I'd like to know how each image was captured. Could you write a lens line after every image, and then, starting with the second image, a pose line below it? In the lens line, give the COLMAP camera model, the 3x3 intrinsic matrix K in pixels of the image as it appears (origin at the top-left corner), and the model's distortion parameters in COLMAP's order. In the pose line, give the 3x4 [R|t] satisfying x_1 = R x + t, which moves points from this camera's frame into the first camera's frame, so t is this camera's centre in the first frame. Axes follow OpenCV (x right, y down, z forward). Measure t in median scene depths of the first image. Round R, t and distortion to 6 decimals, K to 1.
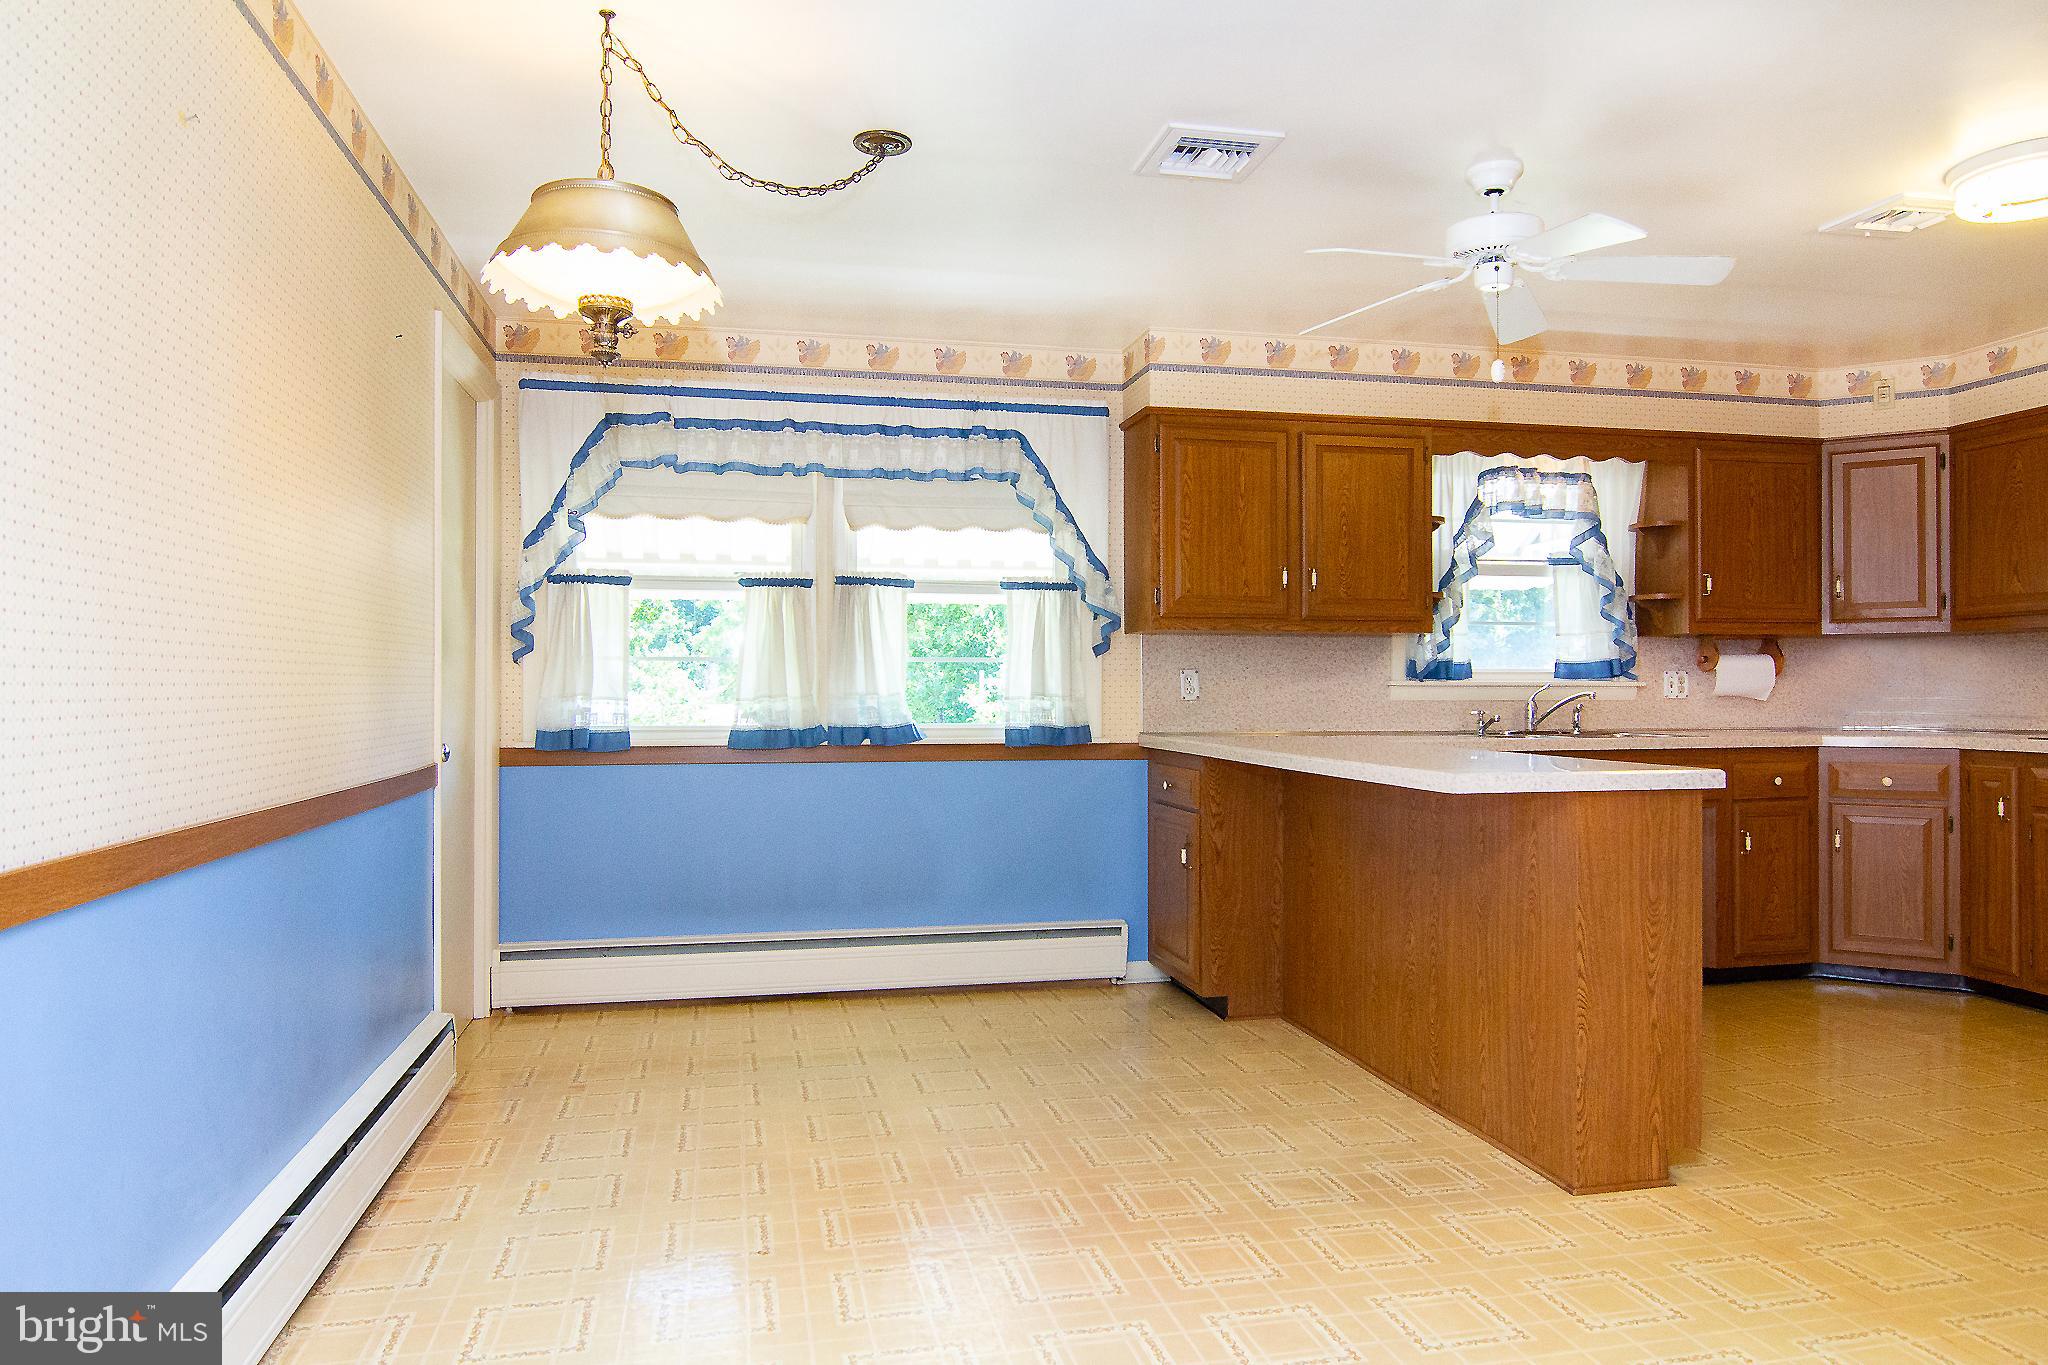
lens RADIAL K [[1346.2, 0, 1126.8], [0, 1346.2, 684.8], [0, 0, 1]] dist [0.002682, -0.000432]
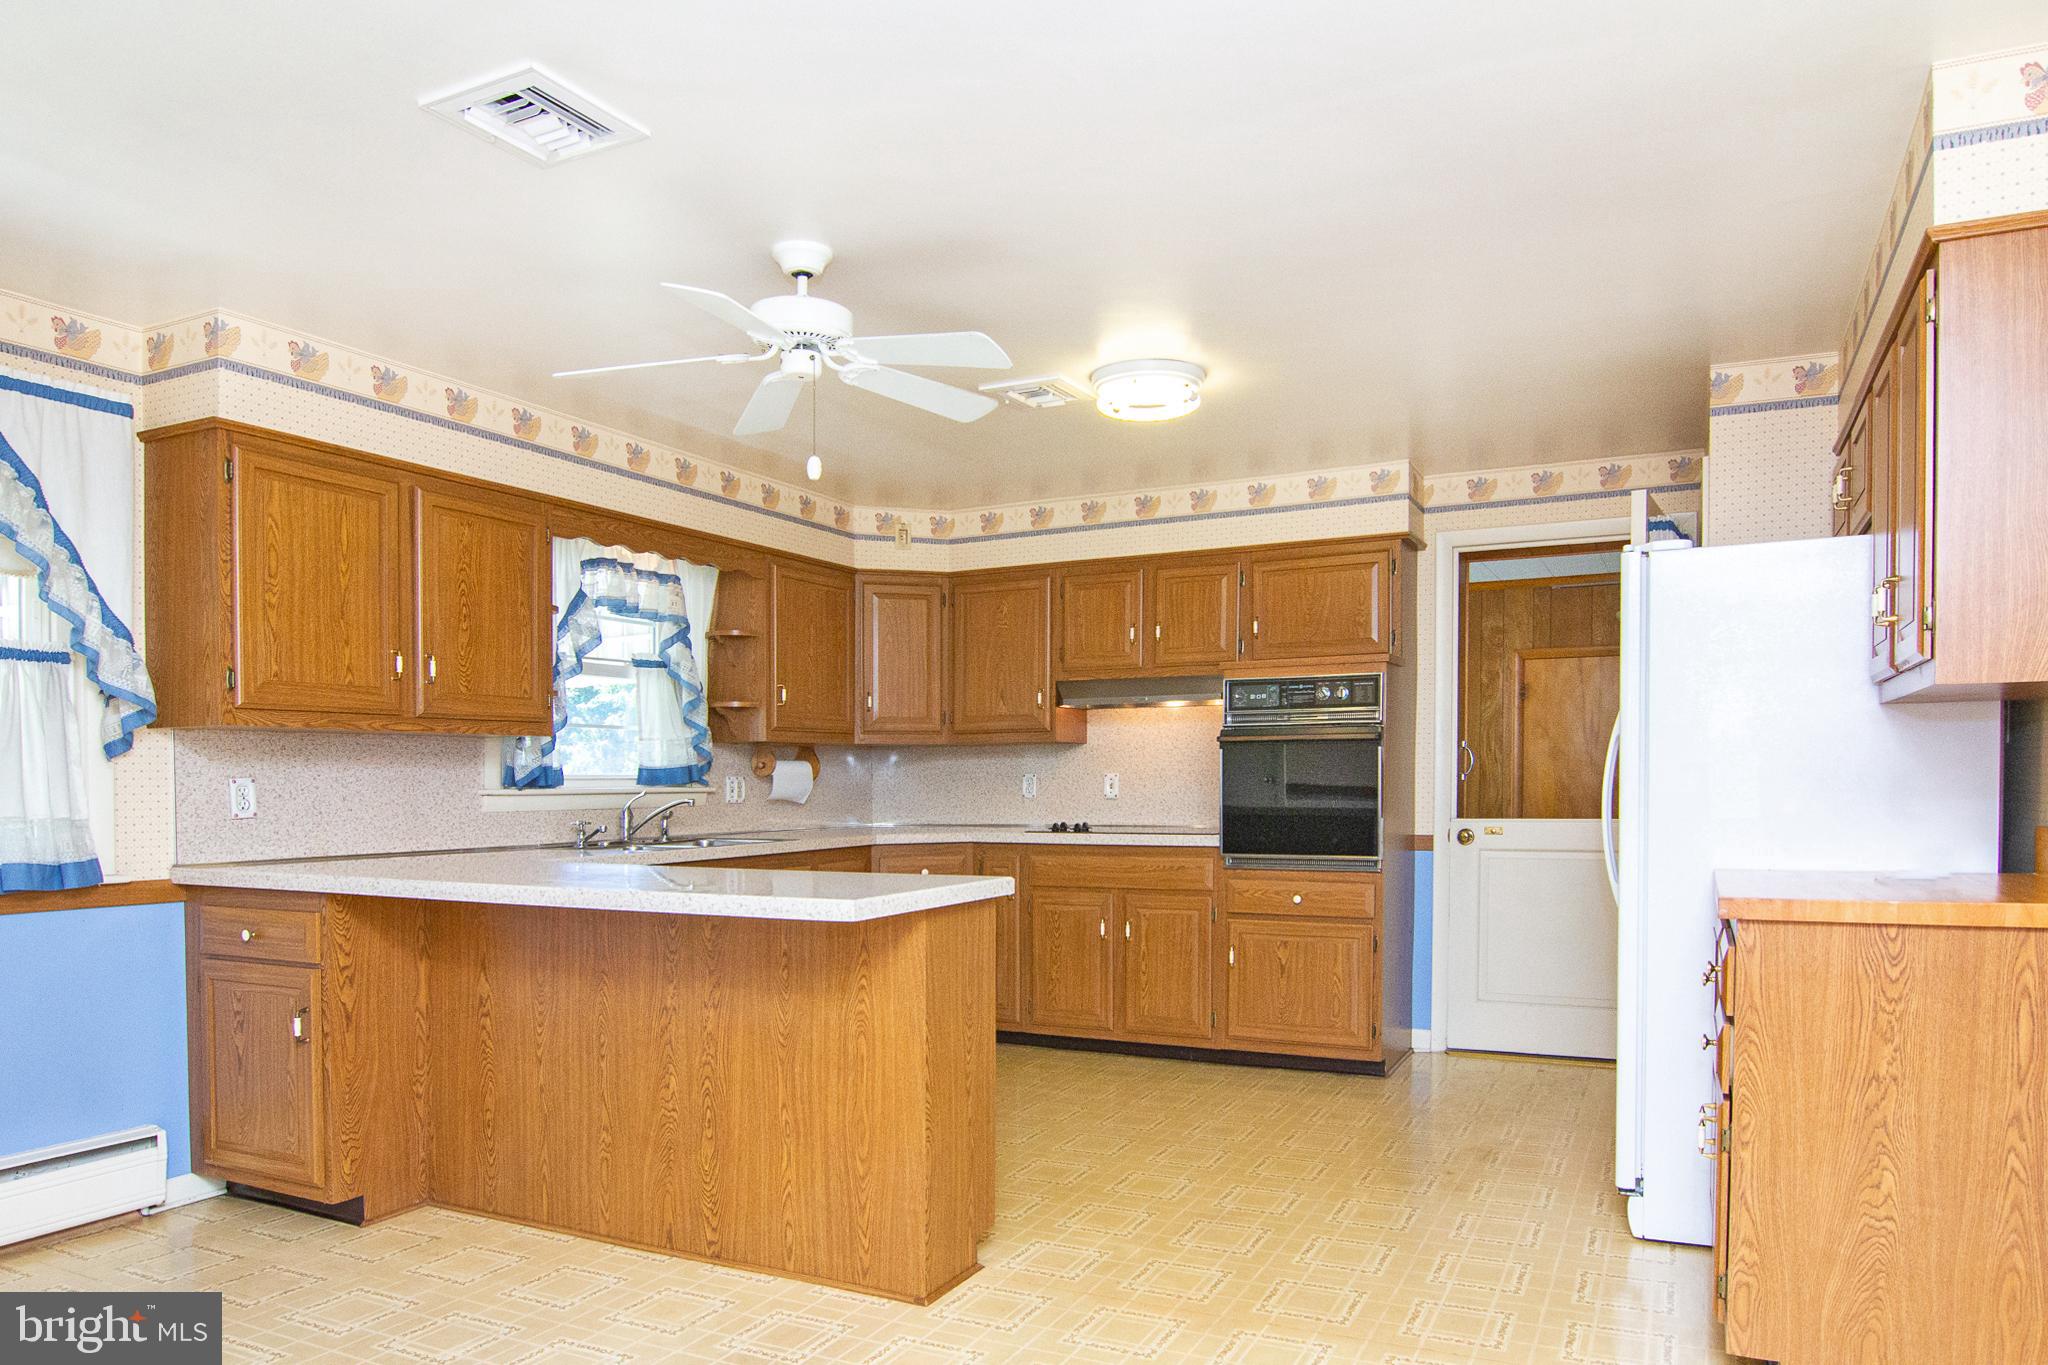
lens RADIAL K [[1280.7, 0, 1107.0], [0, 1280.7, 814.4], [0, 0, 1]] dist [-0.005871, -0.001222]
pose [[0.652546, -0.023095, 0.757397, -0.168106], [0.001600, 0.999575, 0.029102, -0.010171], [-0.757748, -0.017779, 0.652306, 0.157408]]
